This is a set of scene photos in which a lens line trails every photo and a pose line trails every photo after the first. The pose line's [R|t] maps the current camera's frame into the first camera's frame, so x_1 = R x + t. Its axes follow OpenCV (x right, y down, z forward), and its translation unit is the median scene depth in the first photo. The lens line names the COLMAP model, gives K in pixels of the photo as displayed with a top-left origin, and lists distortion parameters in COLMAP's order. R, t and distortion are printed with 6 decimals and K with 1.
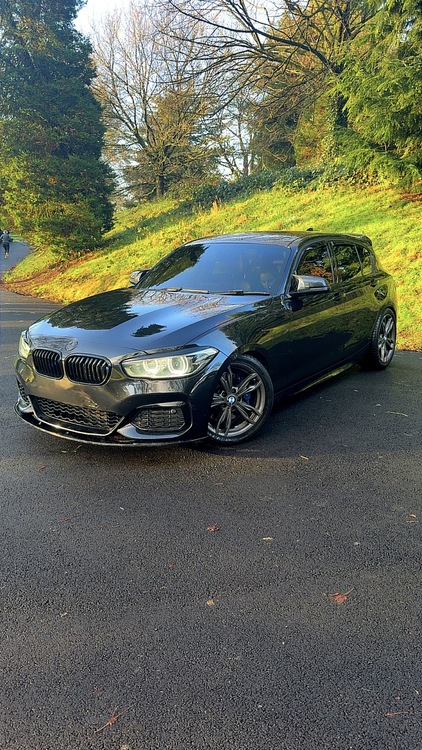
lens RADIAL K [[618.6, 0, 211.0], [0, 618.6, 375.0], [0, 0, 1]] dist [0.003313, -0.007133]
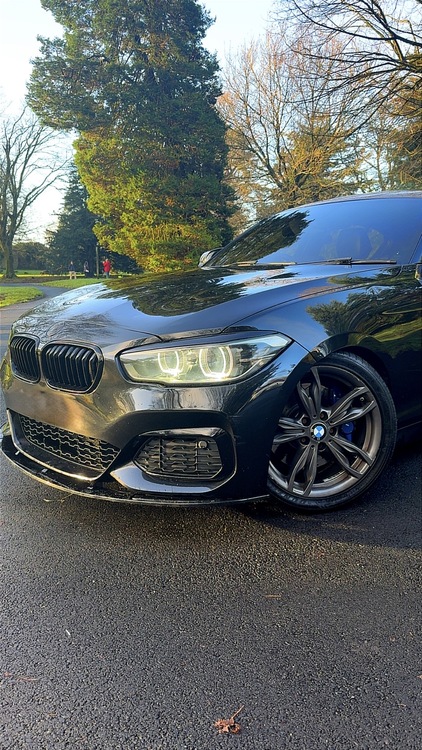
lens RADIAL K [[618.6, 0, 211.0], [0, 618.6, 375.0], [0, 0, 1]] dist [0.003313, -0.007133]
pose [[0.977391, 0.034392, -0.208625, 0.052491], [-0.047861, 0.997059, -0.059856, 0.026655], [0.205953, 0.068488, 0.976162, 0.419460]]
